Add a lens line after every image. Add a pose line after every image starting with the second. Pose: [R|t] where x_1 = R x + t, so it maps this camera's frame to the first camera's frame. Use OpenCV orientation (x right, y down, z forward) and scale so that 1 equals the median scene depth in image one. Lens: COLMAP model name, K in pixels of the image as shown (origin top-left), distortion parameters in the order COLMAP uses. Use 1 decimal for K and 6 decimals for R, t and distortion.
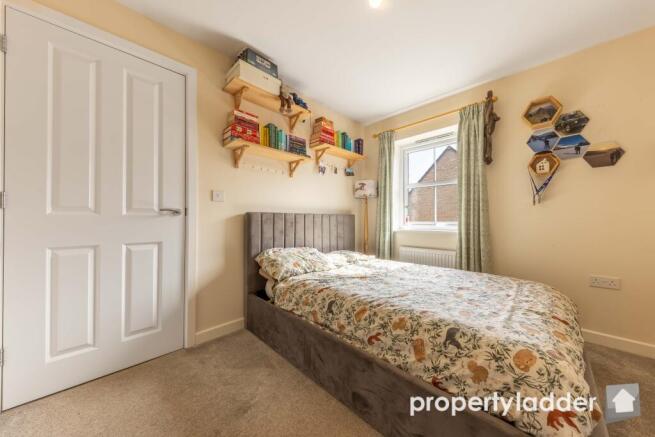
lens RADIAL K [[225.1, 0, 328.7], [0, 225.1, 217.0], [0, 0, 1]] dist [0.000947, -0.000075]
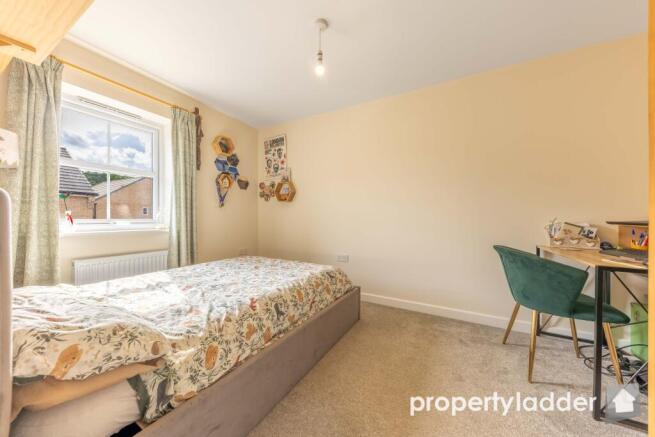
lens RADIAL K [[225.1, 0, 328.7], [0, 225.1, 217.0], [0, 0, 1]] dist [0.000947, -0.000075]
pose [[-0.277673, 0.001618, 0.960674, -0.687019], [-0.021735, 0.999732, -0.007966, 0.003063], [-0.960430, -0.023092, -0.277564, 0.756315]]
